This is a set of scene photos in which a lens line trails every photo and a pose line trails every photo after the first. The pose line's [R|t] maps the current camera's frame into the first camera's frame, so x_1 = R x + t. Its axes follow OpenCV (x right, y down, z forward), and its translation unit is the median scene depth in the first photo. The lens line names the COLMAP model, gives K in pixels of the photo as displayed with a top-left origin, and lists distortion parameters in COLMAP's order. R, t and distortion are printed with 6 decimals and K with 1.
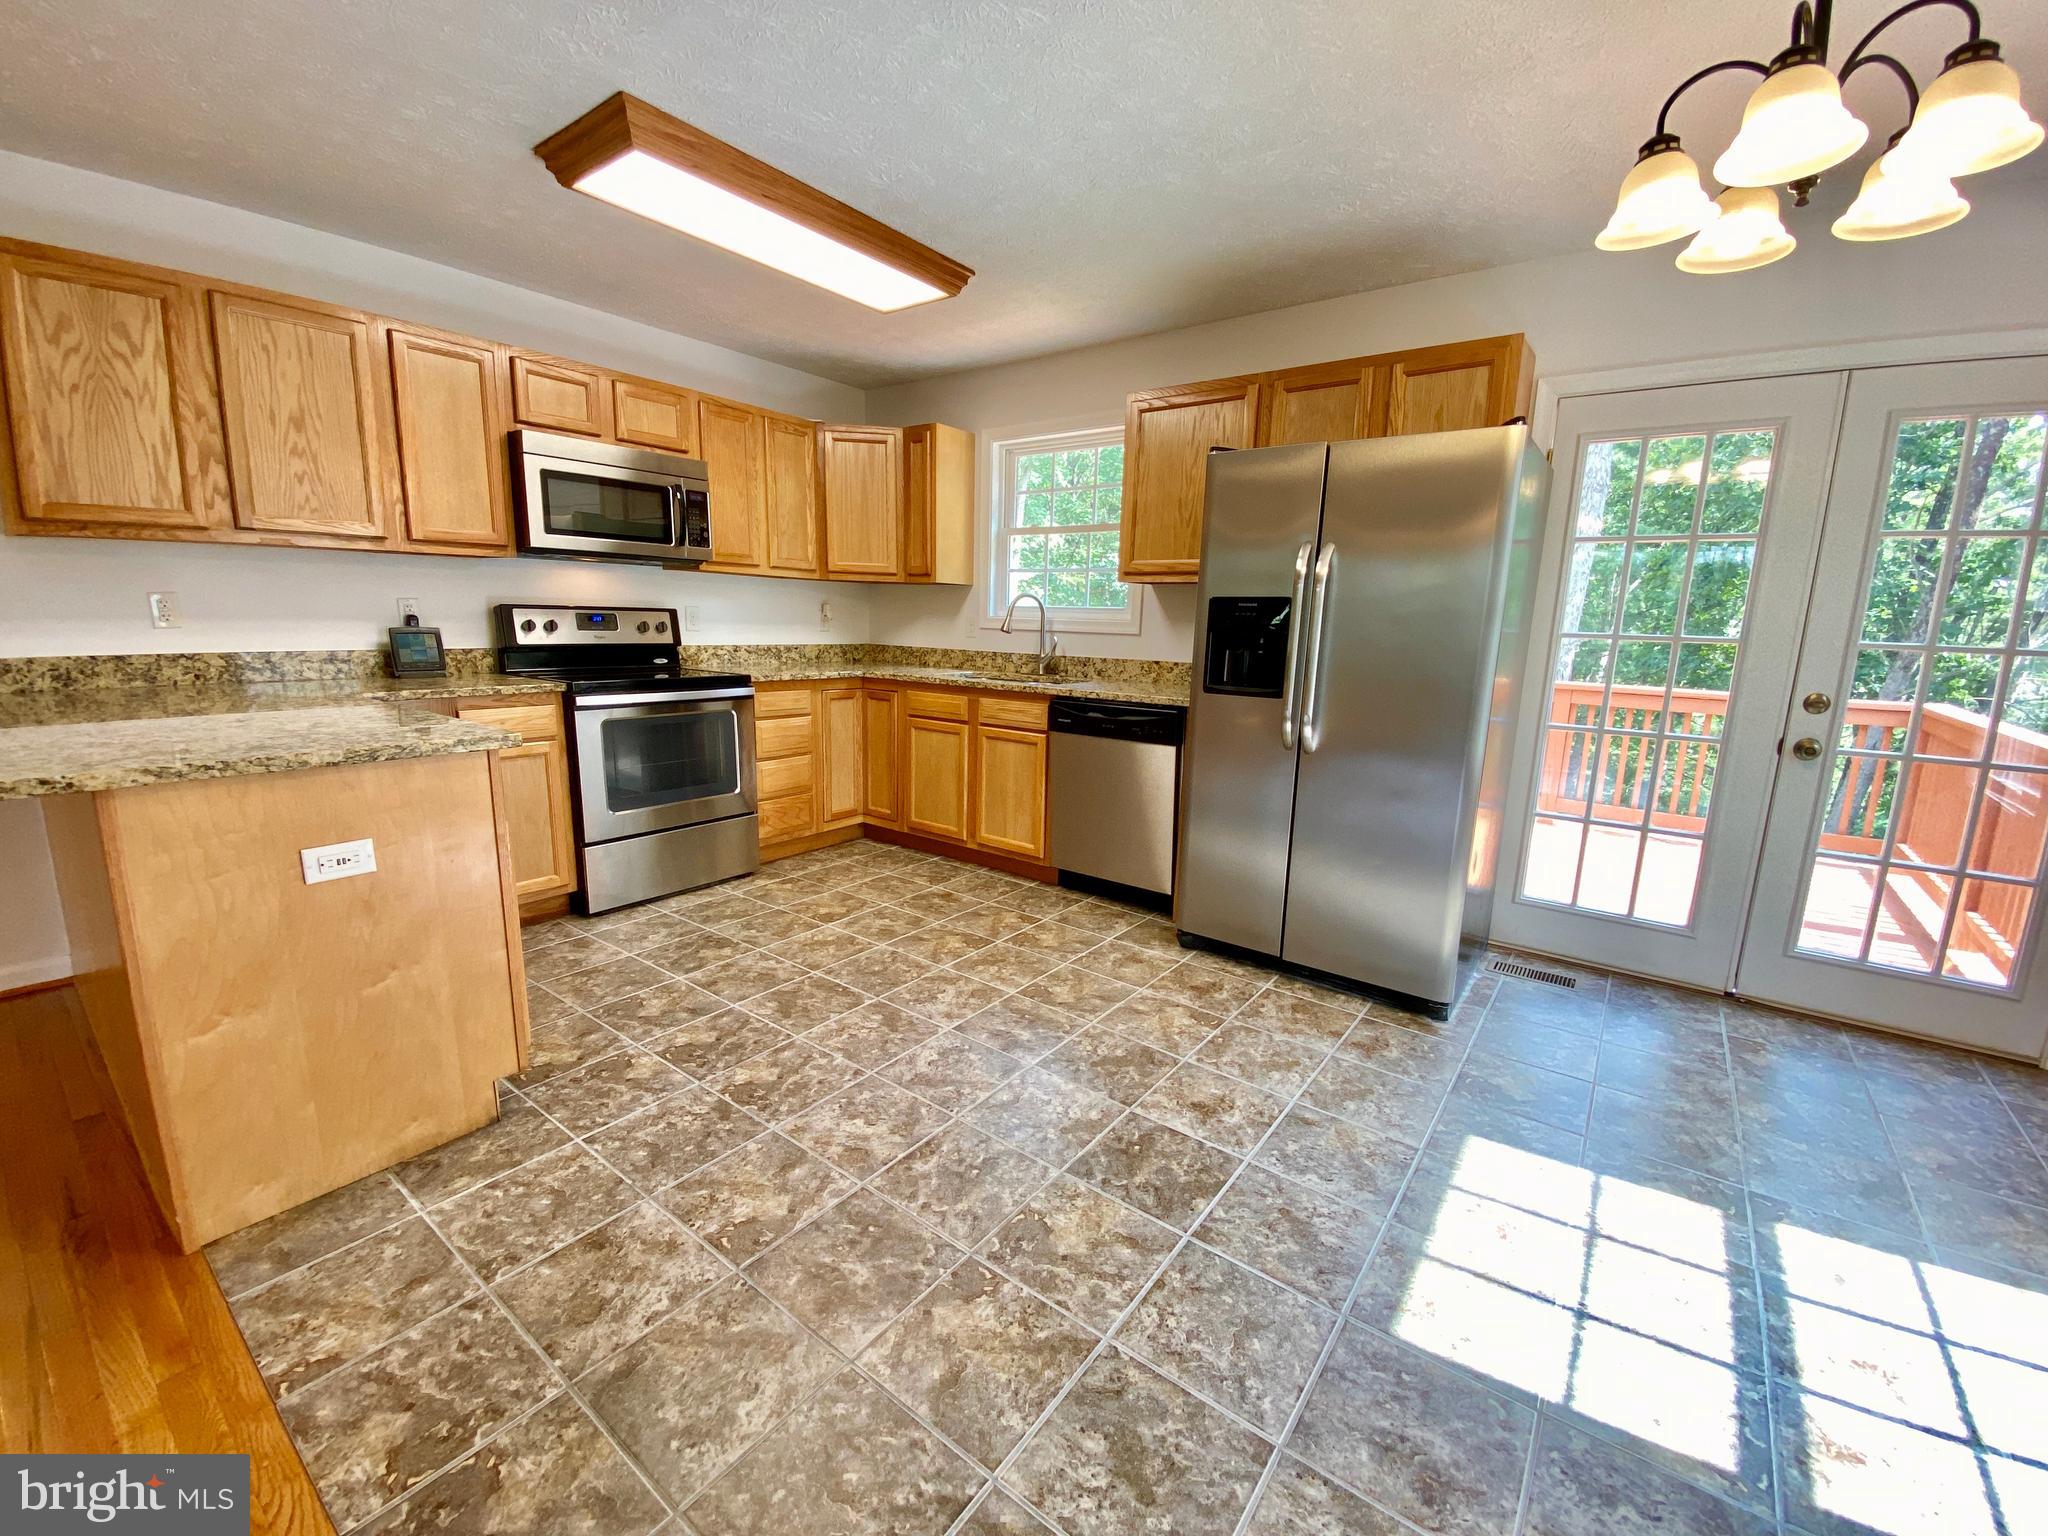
lens RADIAL K [[835.0, 0, 1029.8], [0, 835.0, 764.8], [0, 0, 1]] dist [0.014056, -0.012983]
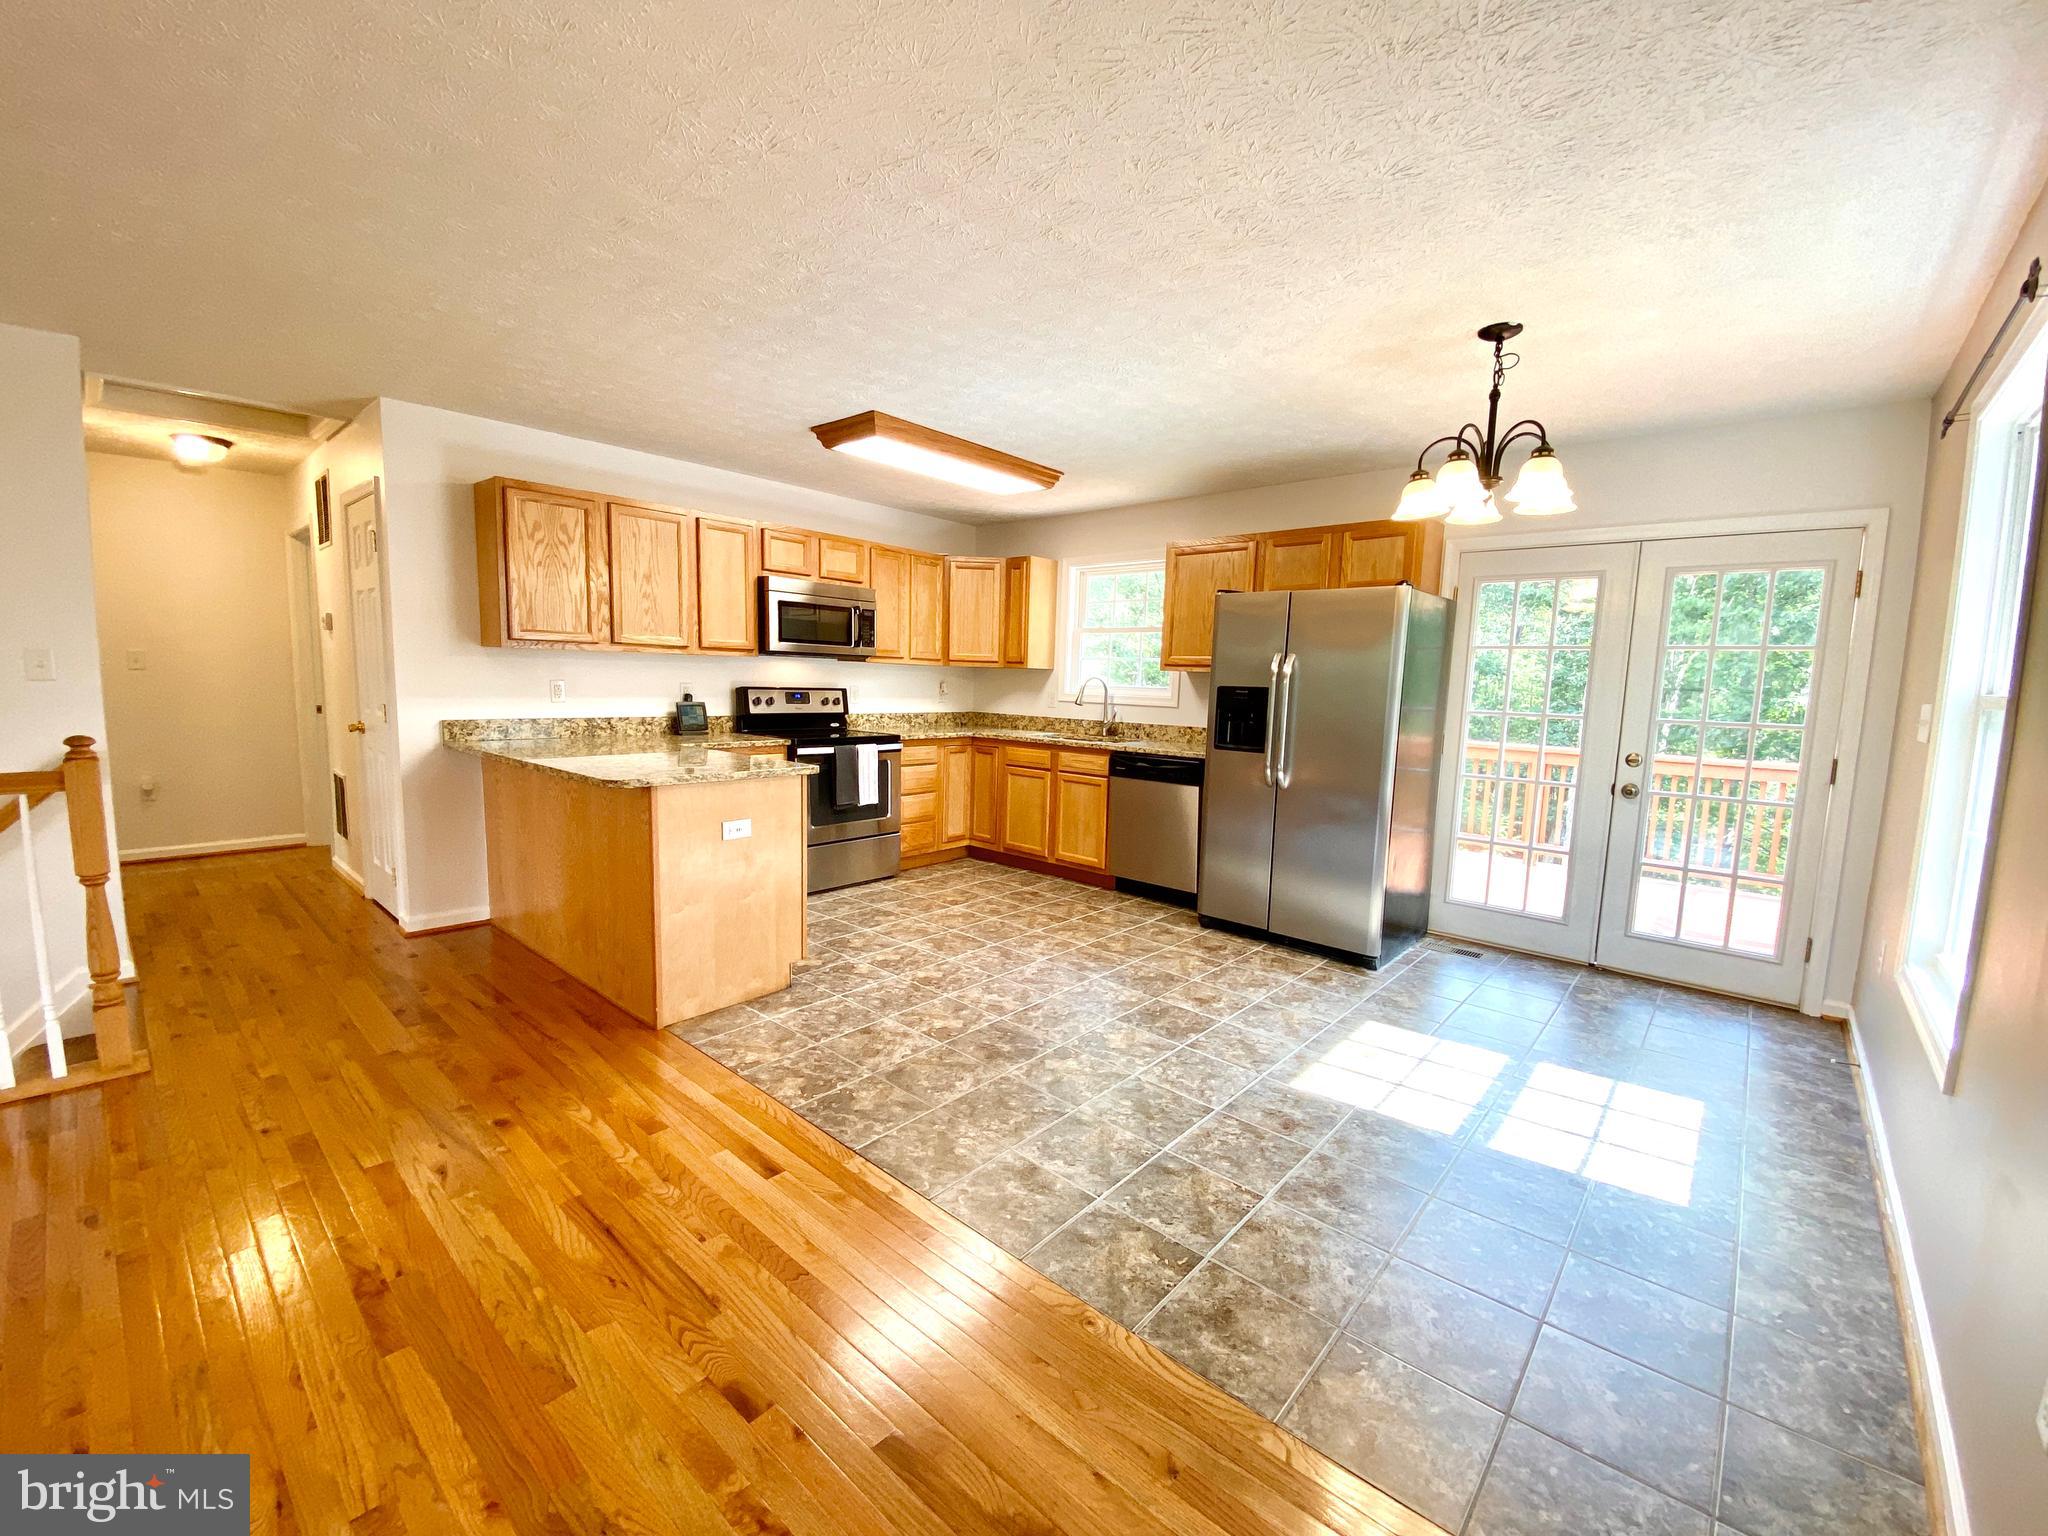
lens RADIAL K [[835.0, 0, 1020.3], [0, 835.0, 770.8], [0, 0, 1]] dist [0.014056, -0.012983]
pose [[0.996237, 0.012027, -0.085833, -0.007898], [-0.017692, 0.997692, -0.065552, 0.056825], [0.084847, 0.066824, 0.994151, -0.511744]]
